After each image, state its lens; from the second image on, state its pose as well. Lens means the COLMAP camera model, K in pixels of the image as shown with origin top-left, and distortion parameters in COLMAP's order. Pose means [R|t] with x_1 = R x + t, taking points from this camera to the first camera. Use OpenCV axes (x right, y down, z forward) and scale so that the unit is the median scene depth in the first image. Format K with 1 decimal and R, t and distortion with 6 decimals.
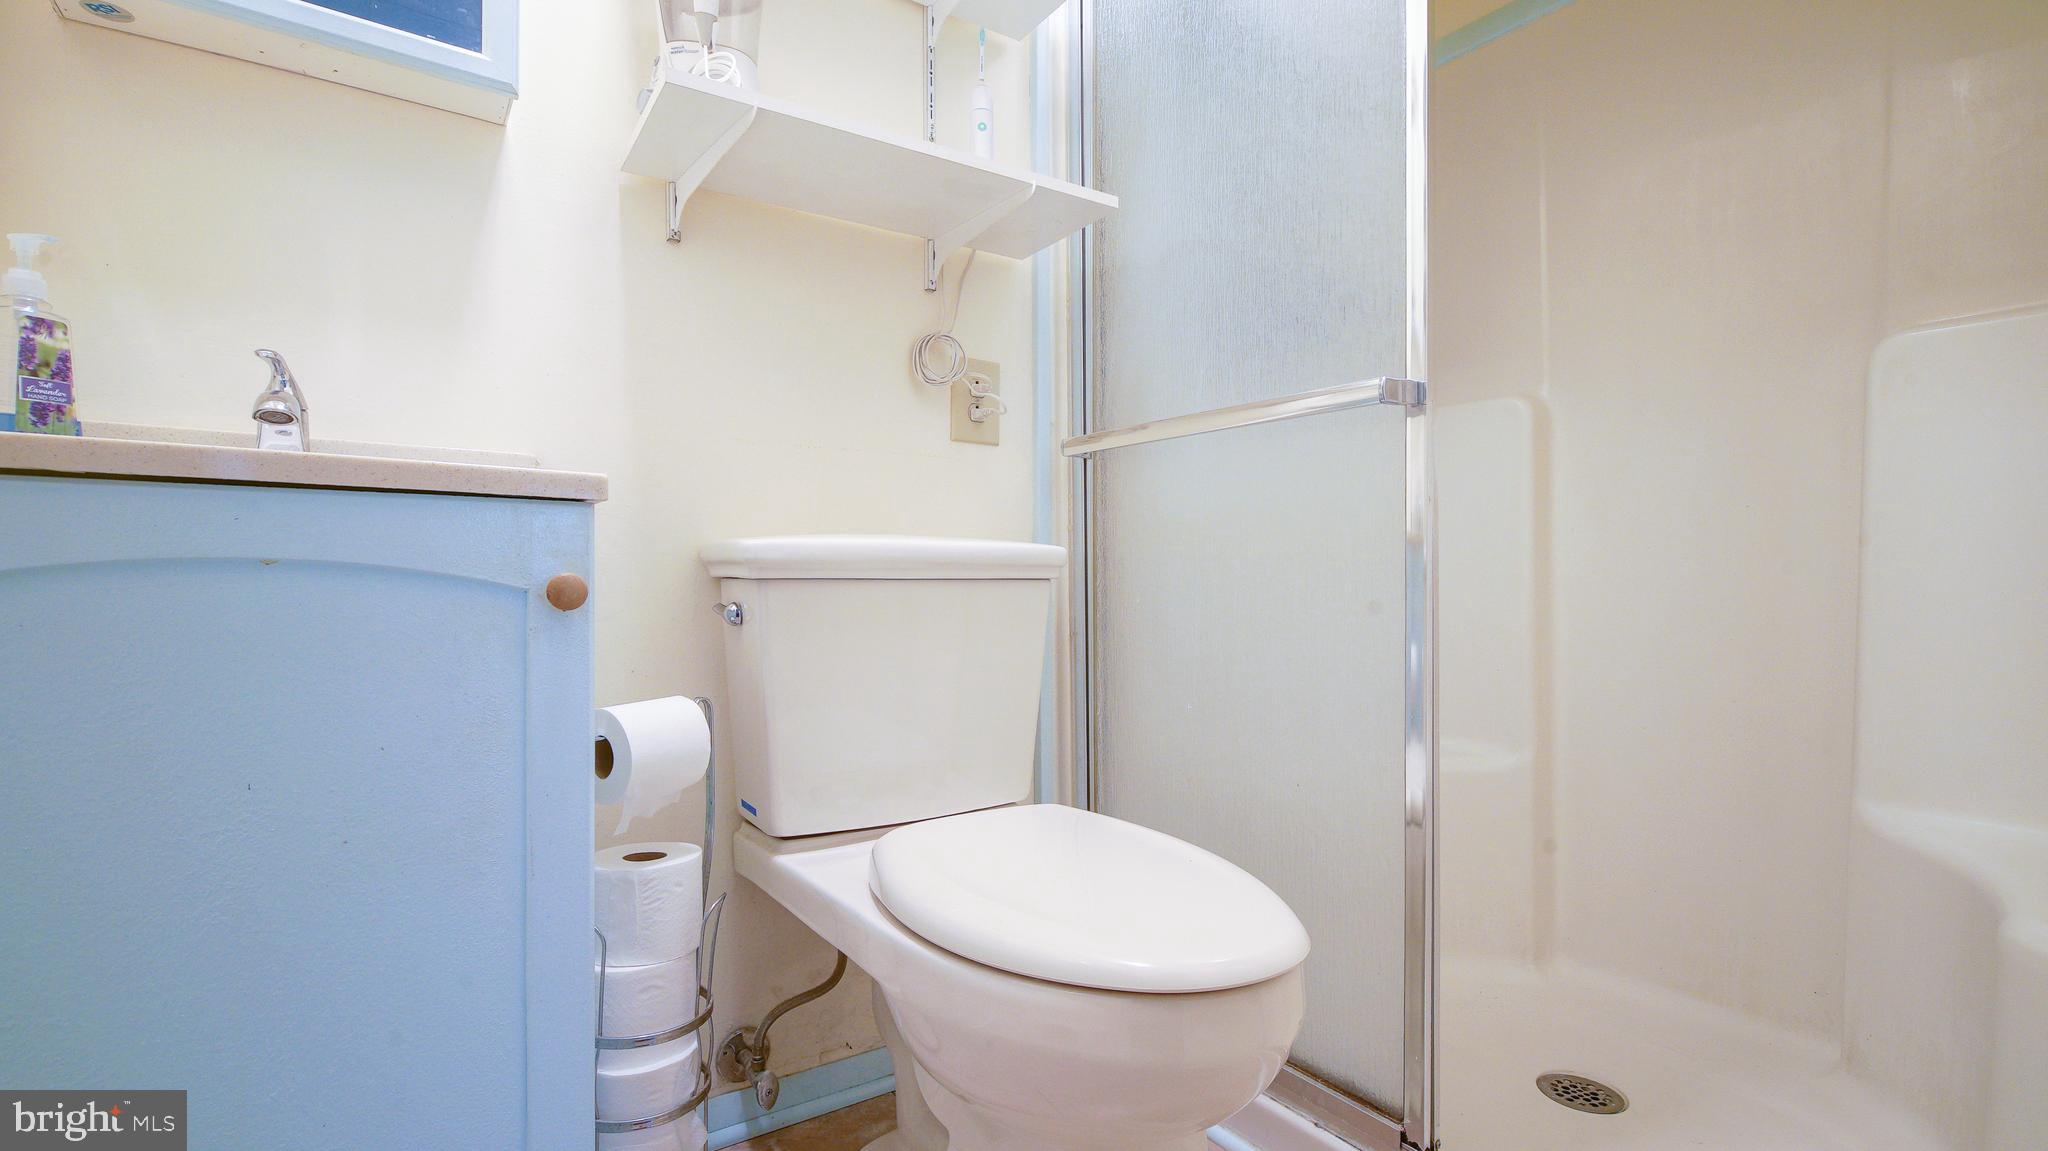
lens RADIAL K [[941.6, 0, 1030.1], [0, 941.6, 578.8], [0, 0, 1]] dist [-0.004201, 0.002134]
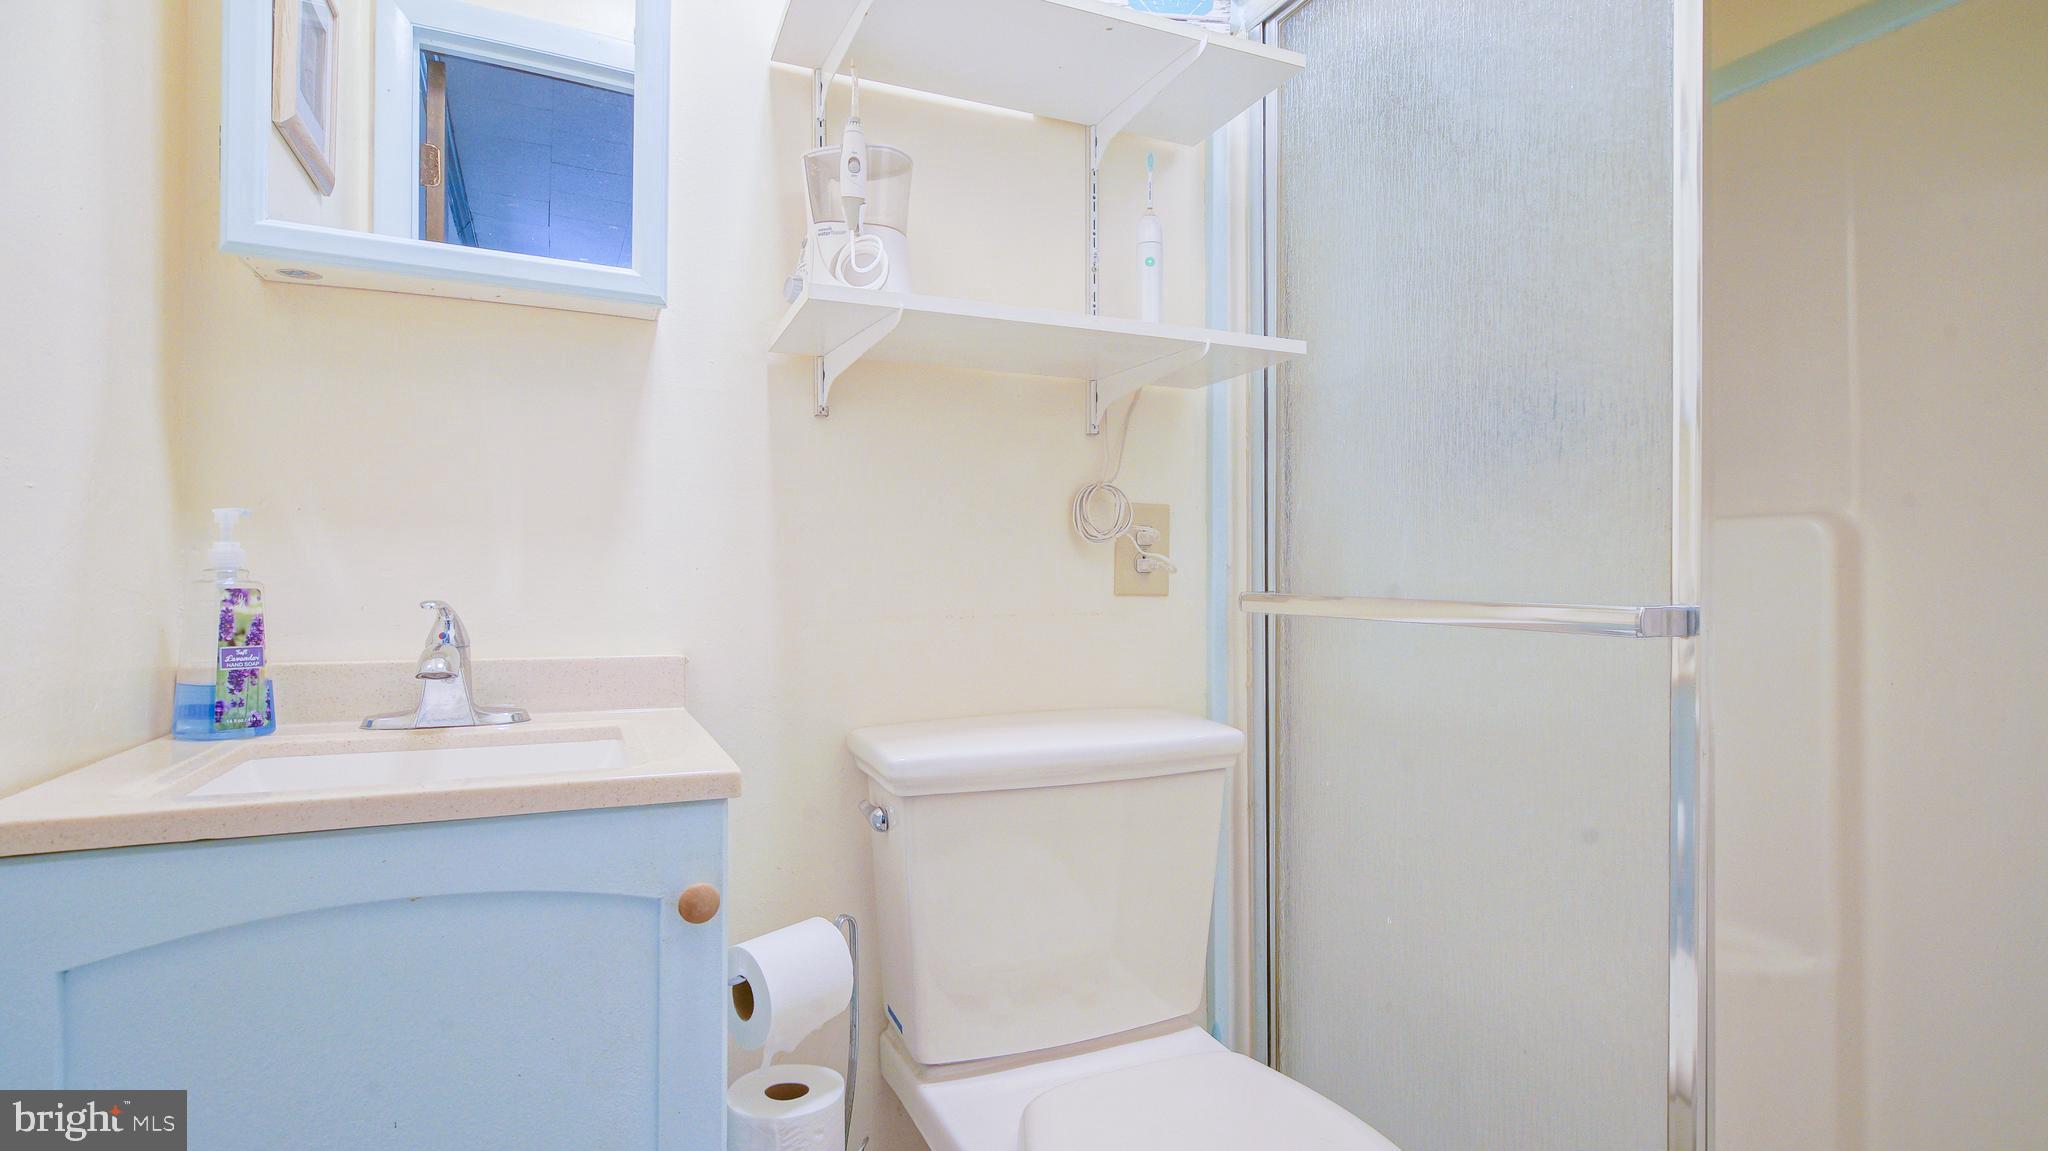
lens RADIAL K [[1001.9, 0, 1021.9], [0, 1001.9, 577.1], [0, 0, 1]] dist [-0.006405, 0.001652]
pose [[0.983319, 0.003171, -0.181861, 0.004029], [-0.004597, 0.999962, -0.007418, -0.187705], [0.181831, 0.008130, 0.983296, 0.043601]]
